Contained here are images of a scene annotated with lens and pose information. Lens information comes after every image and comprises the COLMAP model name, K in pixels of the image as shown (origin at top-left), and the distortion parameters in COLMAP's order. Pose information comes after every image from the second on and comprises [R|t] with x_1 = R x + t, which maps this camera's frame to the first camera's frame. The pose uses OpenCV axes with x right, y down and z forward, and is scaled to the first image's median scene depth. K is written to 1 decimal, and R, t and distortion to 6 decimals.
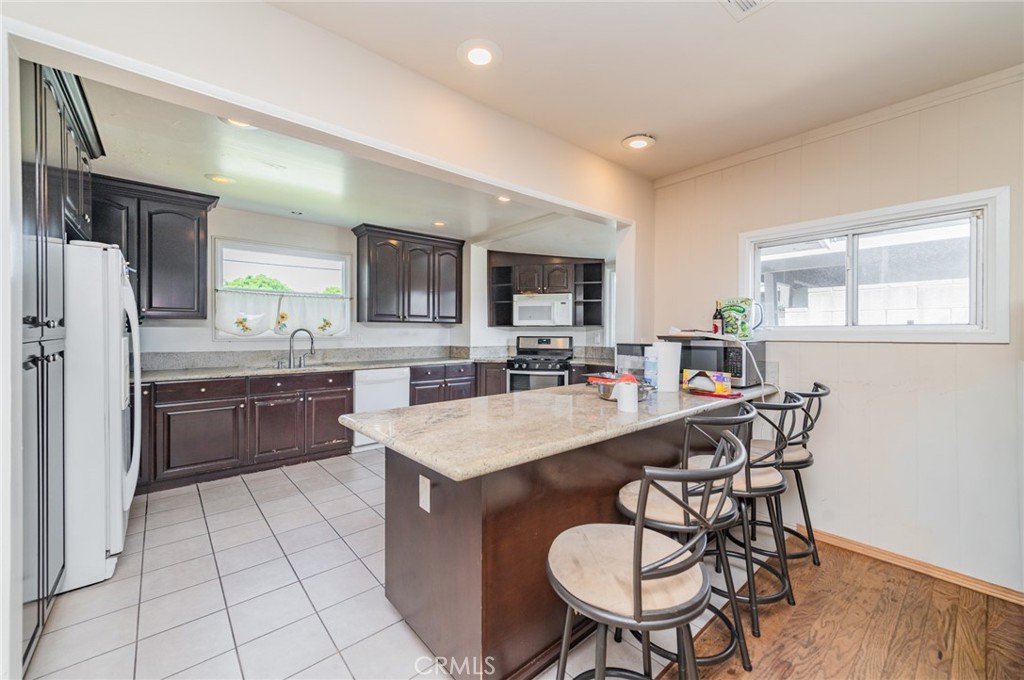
lens RADIAL K [[392.0, 0, 501.2], [0, 392.0, 333.6], [0, 0, 1]] dist [-0.000998, -0.000043]
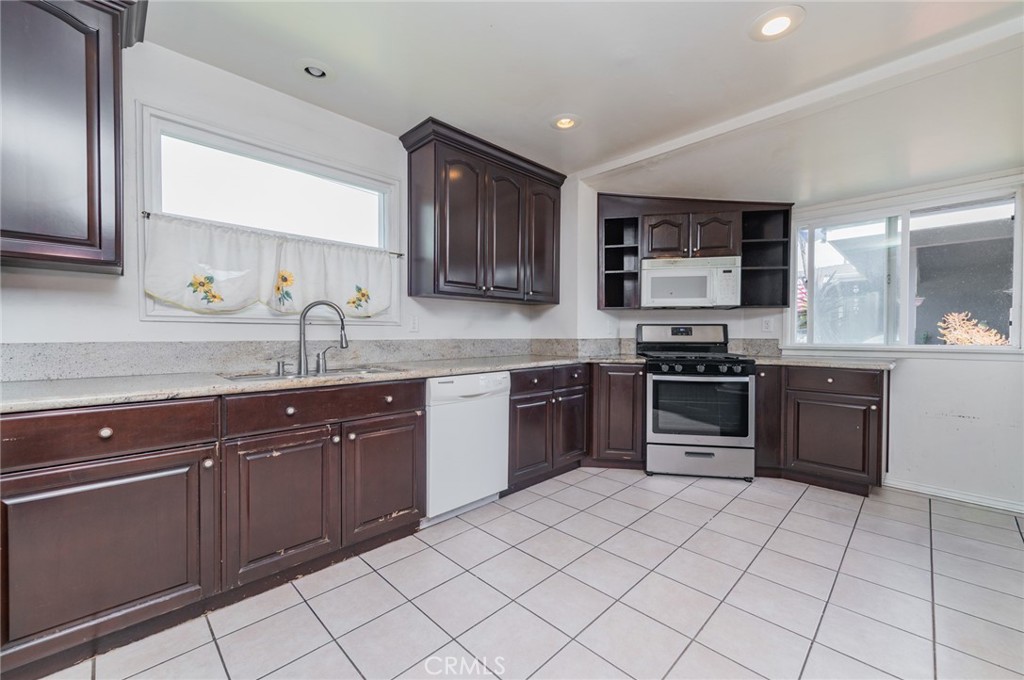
lens RADIAL K [[398.4, 0, 512.0], [0, 398.4, 340.0], [0, 0, 1]] dist [0.002858, 0.000162]
pose [[0.996351, 0.000322, 0.085351, -0.269653], [-0.001240, 0.999942, 0.010706, 0.031462], [-0.085343, -0.010773, 0.996293, 0.394321]]
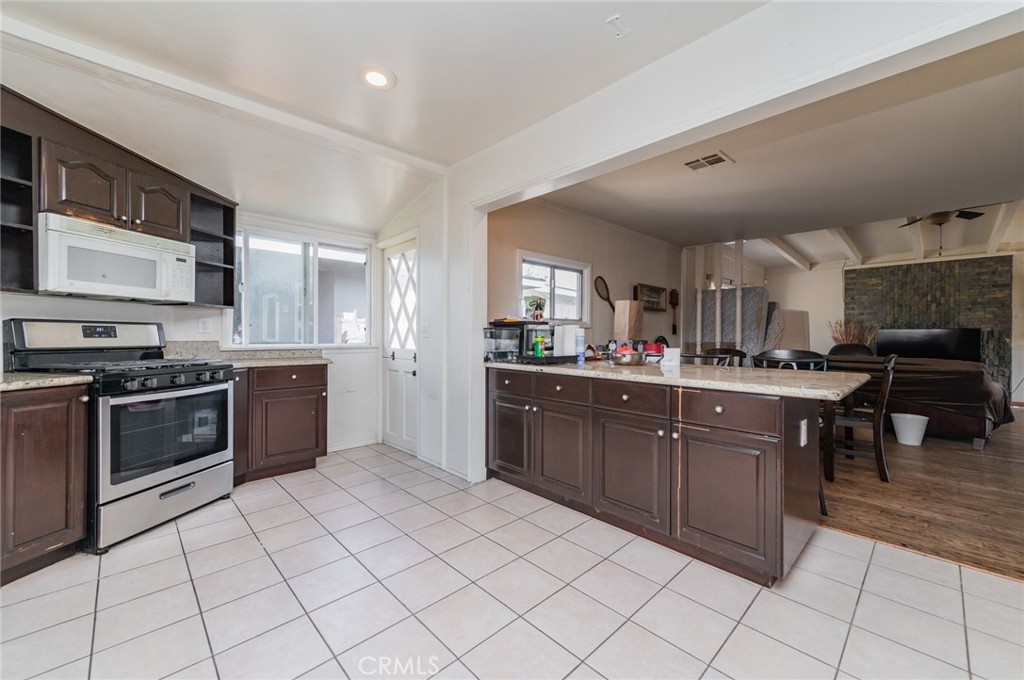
lens RADIAL K [[406.9, 0, 512.0], [0, 406.9, 340.0], [0, 0, 1]] dist [0.000738, 0.000036]
pose [[-0.079745, -0.010841, 0.996756, -0.461220], [-0.000974, 0.999941, 0.010798, 0.027201], [-0.996815, -0.000109, -0.079751, 0.631468]]
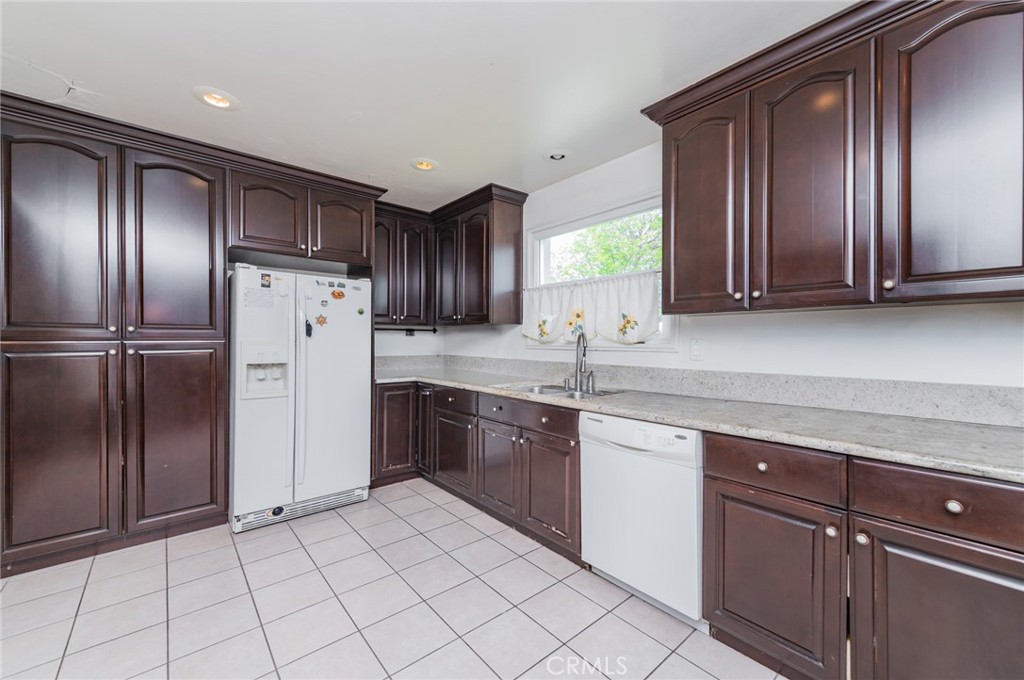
lens RADIAL K [[398.4, 0, 512.0], [0, 398.4, 340.0], [0, 0, 1]] dist [0.002858, 0.000162]
pose [[0.029931, -0.002168, -0.999550, 0.129970], [-0.005185, 0.999984, -0.002324, 0.002608], [0.999539, 0.005252, 0.029919, 0.787086]]
